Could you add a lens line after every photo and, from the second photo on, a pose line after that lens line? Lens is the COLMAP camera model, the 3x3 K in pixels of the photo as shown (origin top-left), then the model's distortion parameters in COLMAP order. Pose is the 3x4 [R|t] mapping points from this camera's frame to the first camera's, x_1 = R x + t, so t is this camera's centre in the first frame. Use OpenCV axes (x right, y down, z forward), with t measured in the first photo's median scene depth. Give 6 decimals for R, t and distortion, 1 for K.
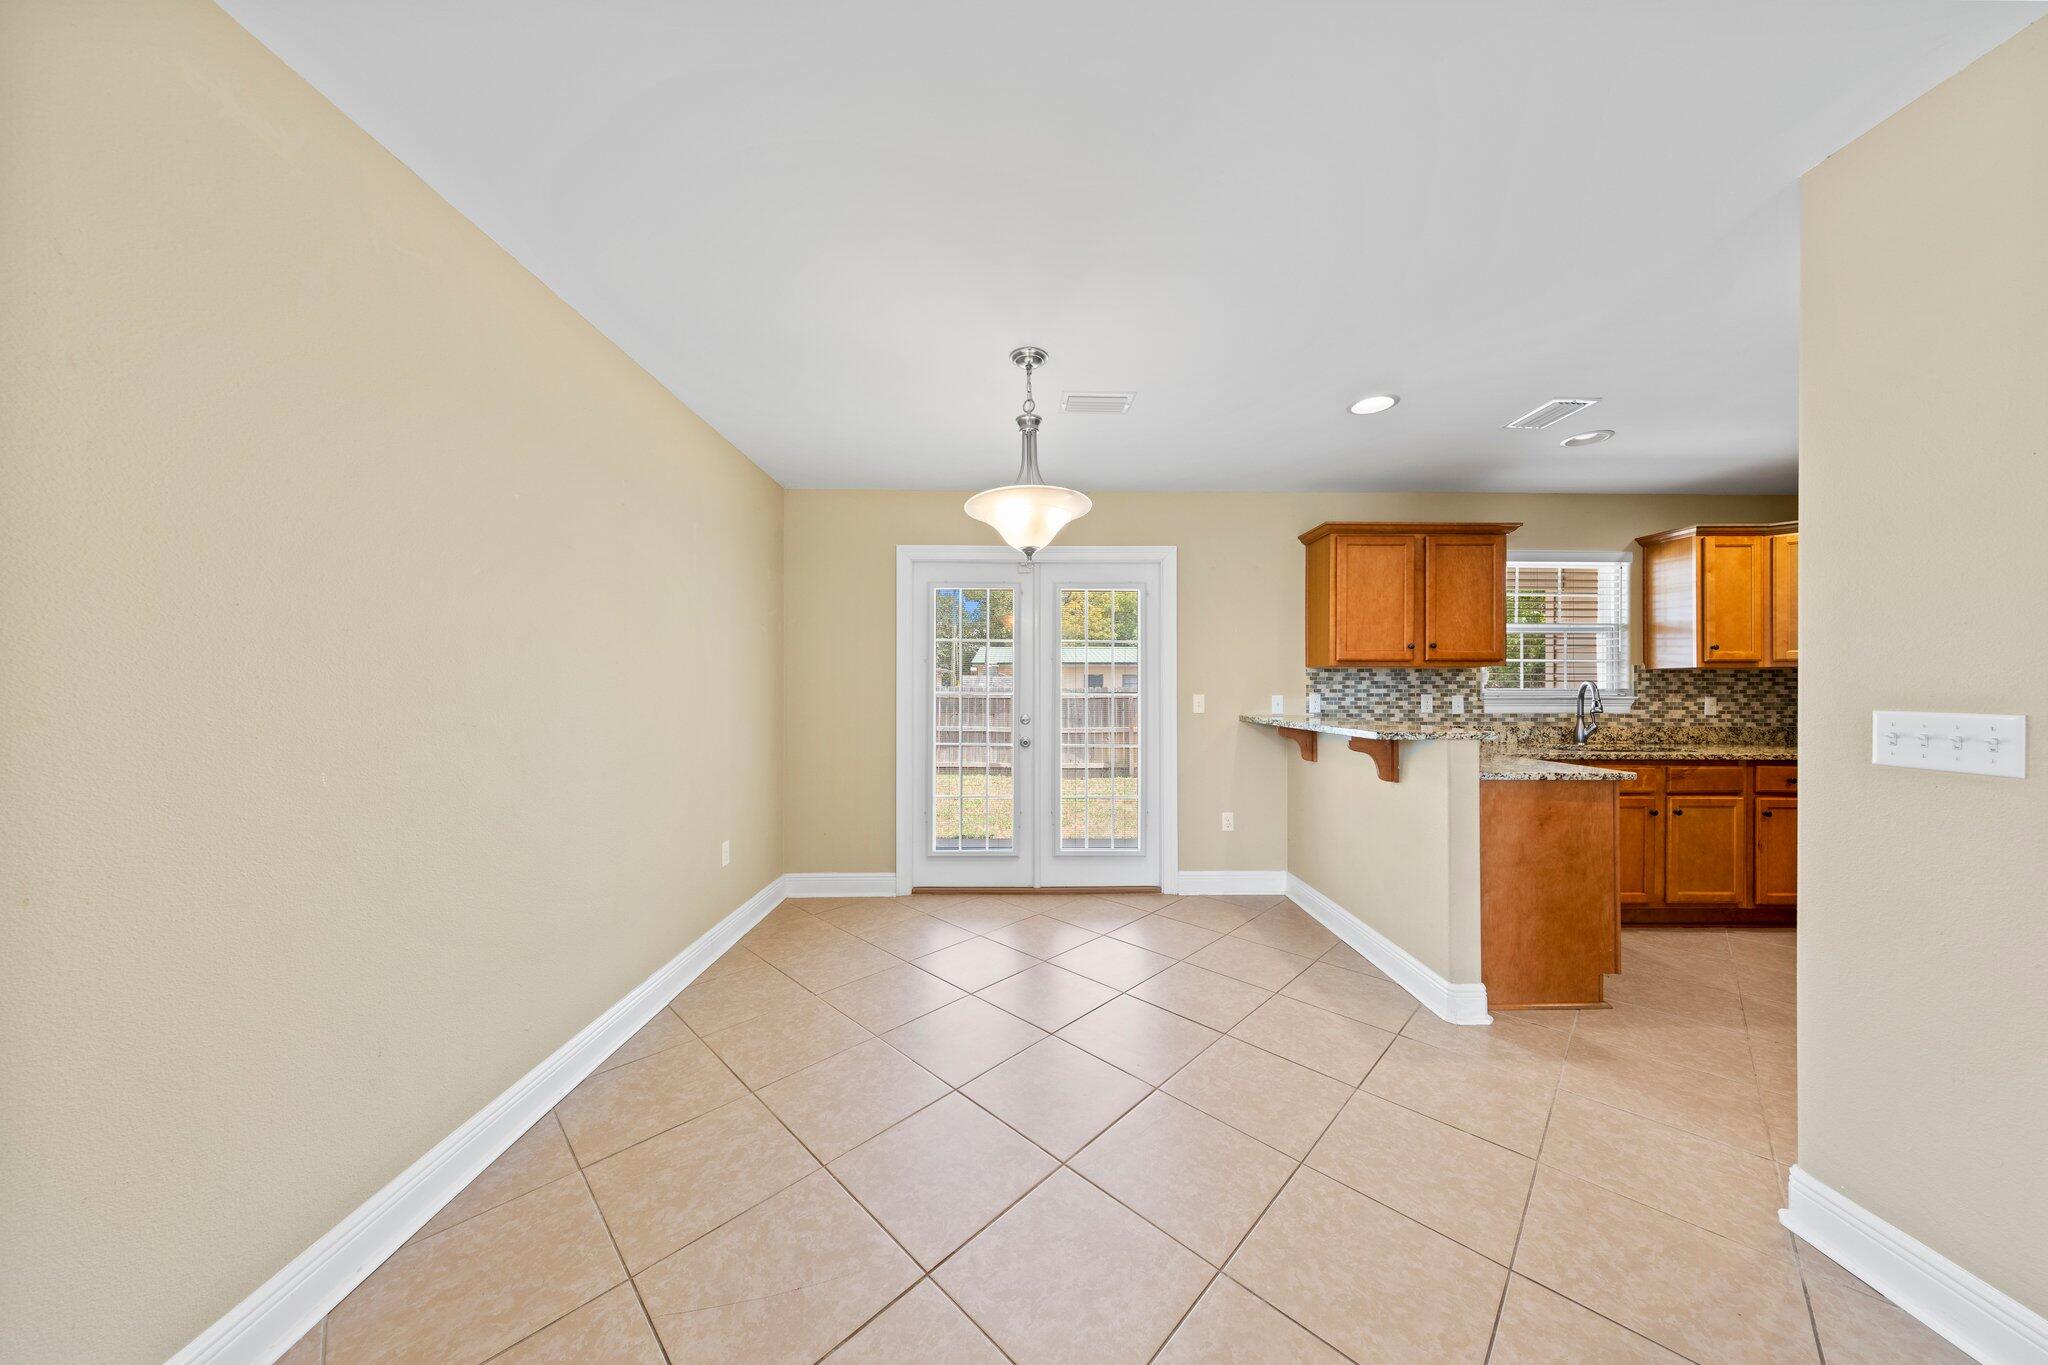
lens RADIAL K [[645.1, 0, 1025.0], [0, 645.1, 681.7], [0, 0, 1]] dist [0.002496, 0.000045]
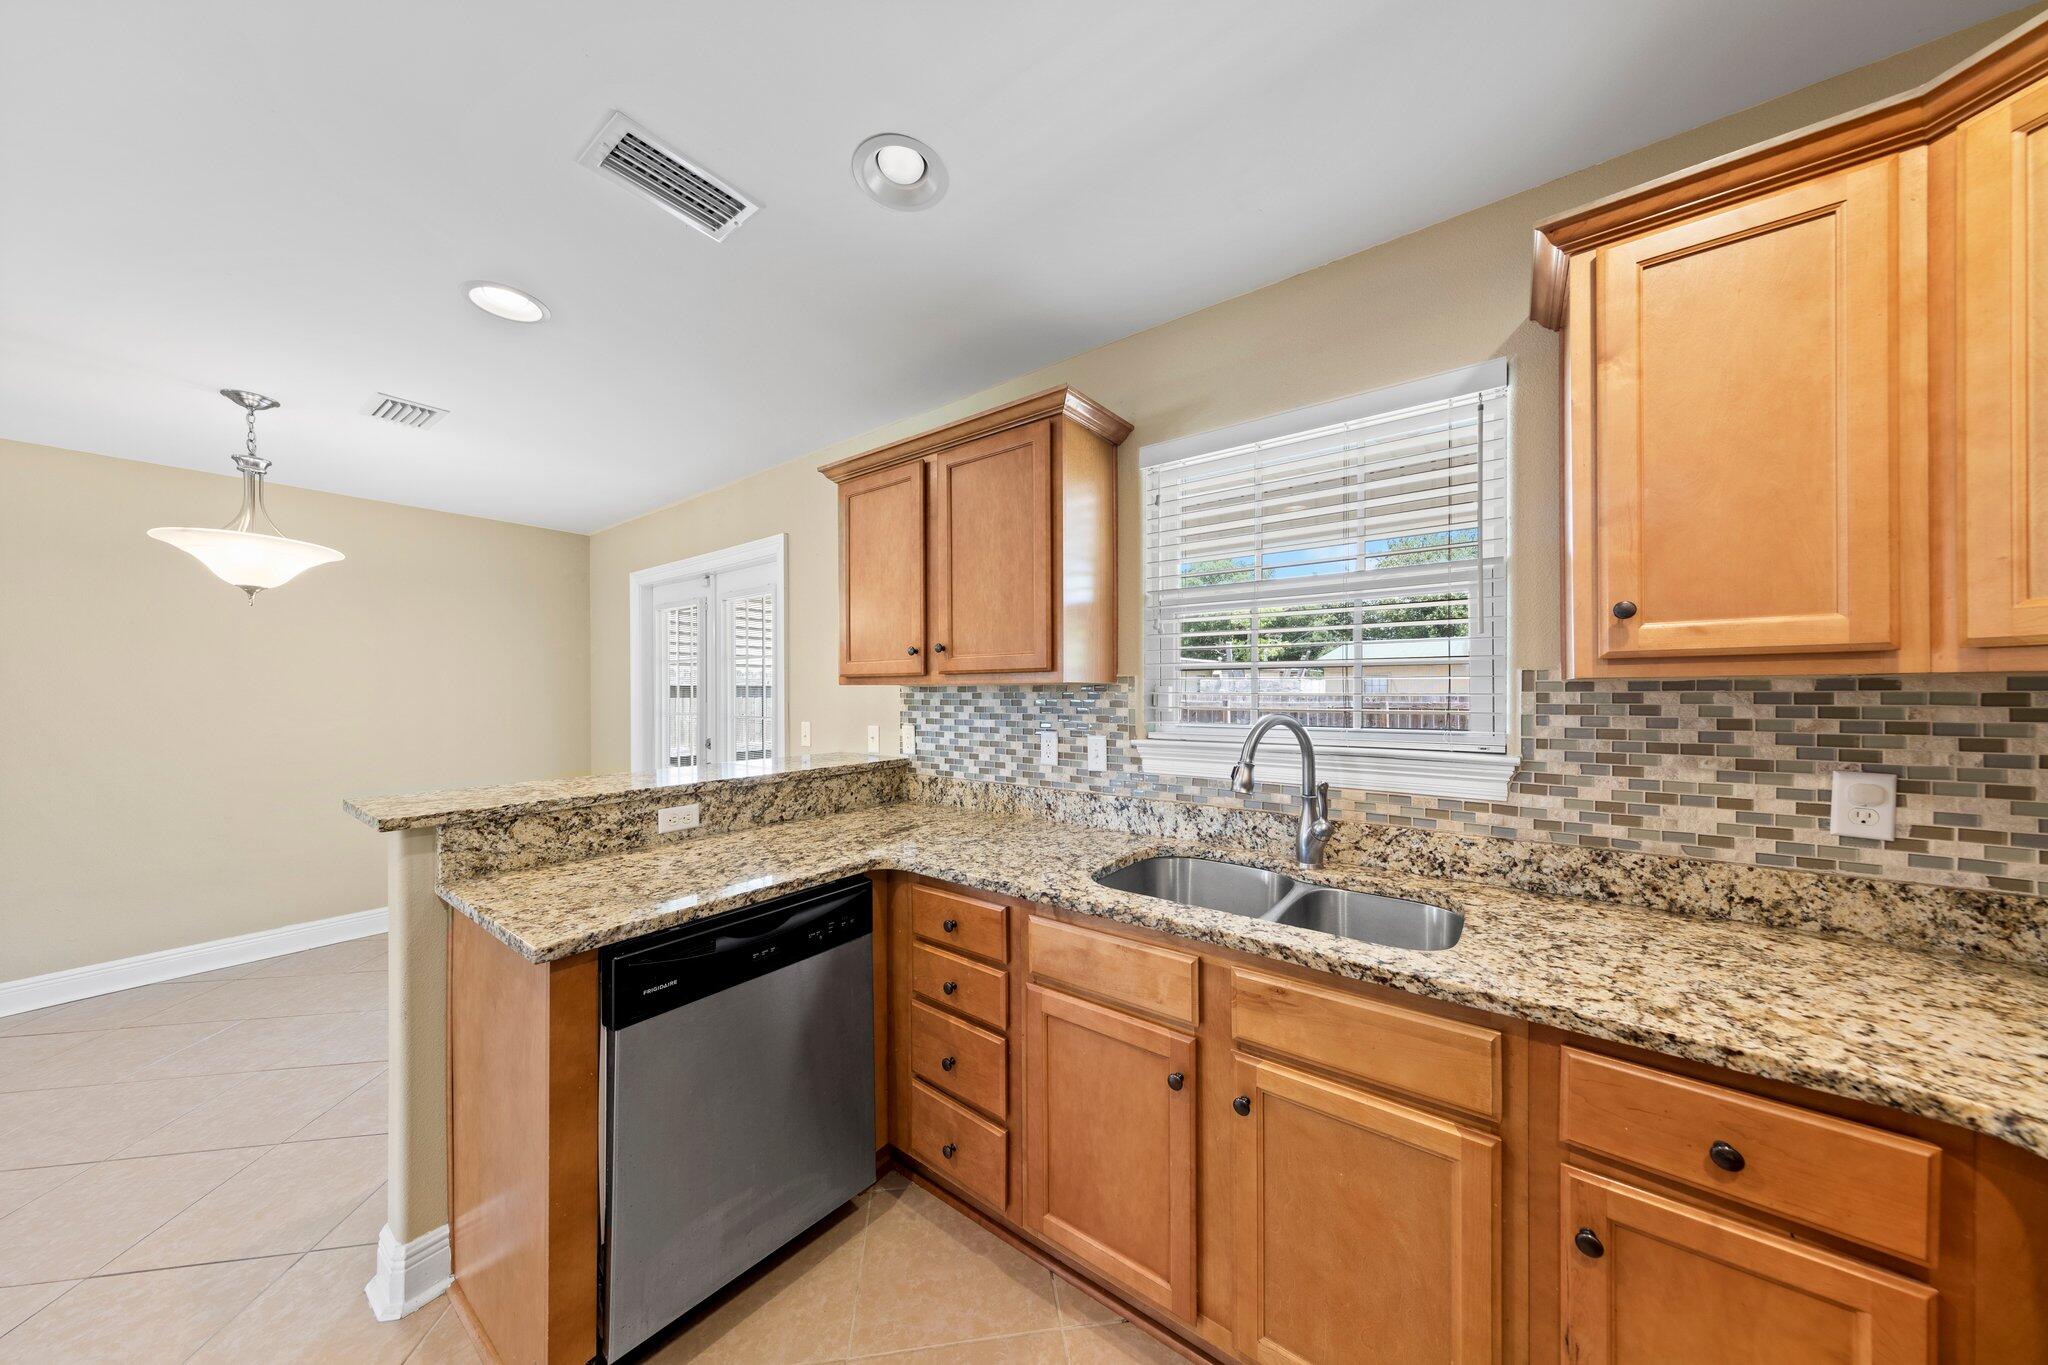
lens RADIAL K [[645.1, 0, 1028.1], [0, 645.1, 684.9], [0, 0, 1]] dist [0.002496, 0.000045]
pose [[0.792235, -0.010549, -0.610124, 0.947205], [0.007910, 0.999944, -0.007019, -0.016857], [0.610164, 0.000734, 0.792275, 0.548689]]
